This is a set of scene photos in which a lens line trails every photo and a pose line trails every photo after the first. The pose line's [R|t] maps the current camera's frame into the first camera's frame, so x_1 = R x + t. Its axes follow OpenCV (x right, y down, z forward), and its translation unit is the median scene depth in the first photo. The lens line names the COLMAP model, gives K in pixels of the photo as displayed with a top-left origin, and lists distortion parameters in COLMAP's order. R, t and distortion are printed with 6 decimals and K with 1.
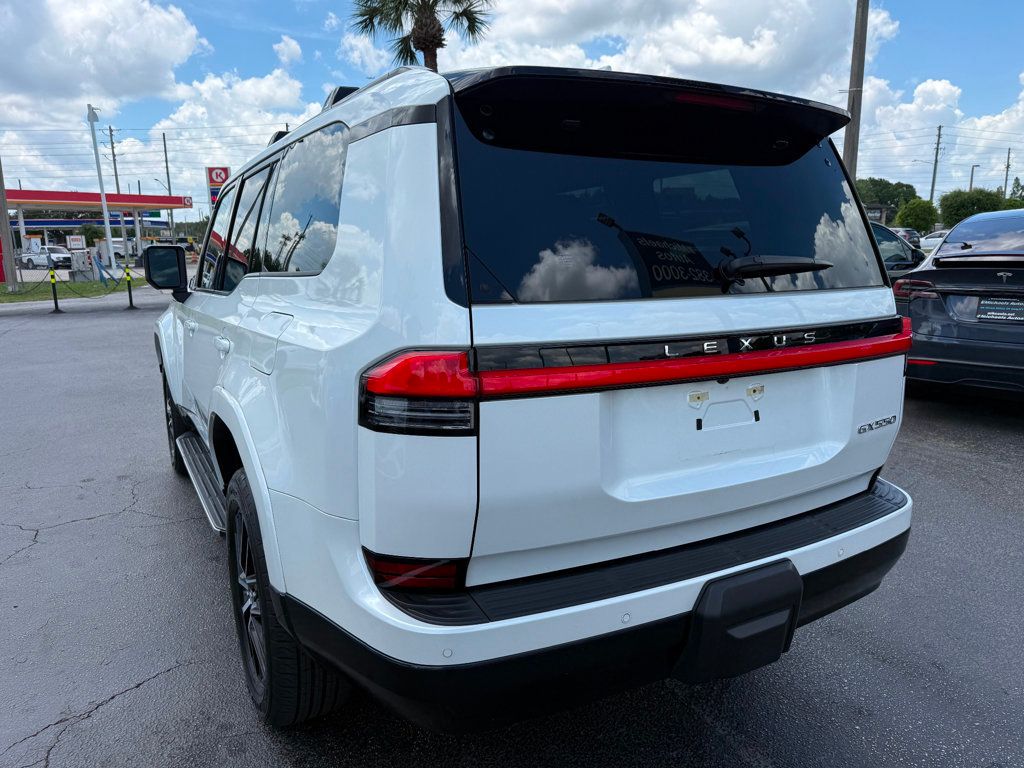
lens RADIAL K [[710.9, 0, 510.4], [0, 710.9, 391.3], [0, 0, 1]] dist [0.025734, -0.029595]
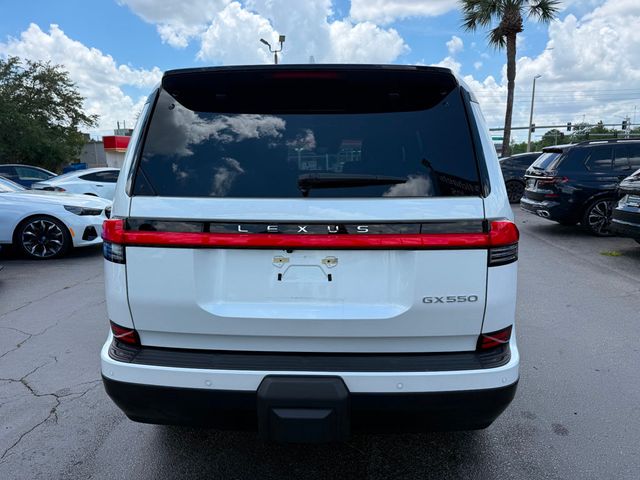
lens RADIAL K [[444.3, 0, 321.1], [0, 444.3, 239.8], [0, 0, 1]] dist [0.025734, -0.029595]
pose [[0.853972, 0.082136, -0.513796, 0.815122], [-0.099285, 0.995041, -0.005951, -0.038581], [0.510759, 0.056094, 0.857892, 0.180868]]
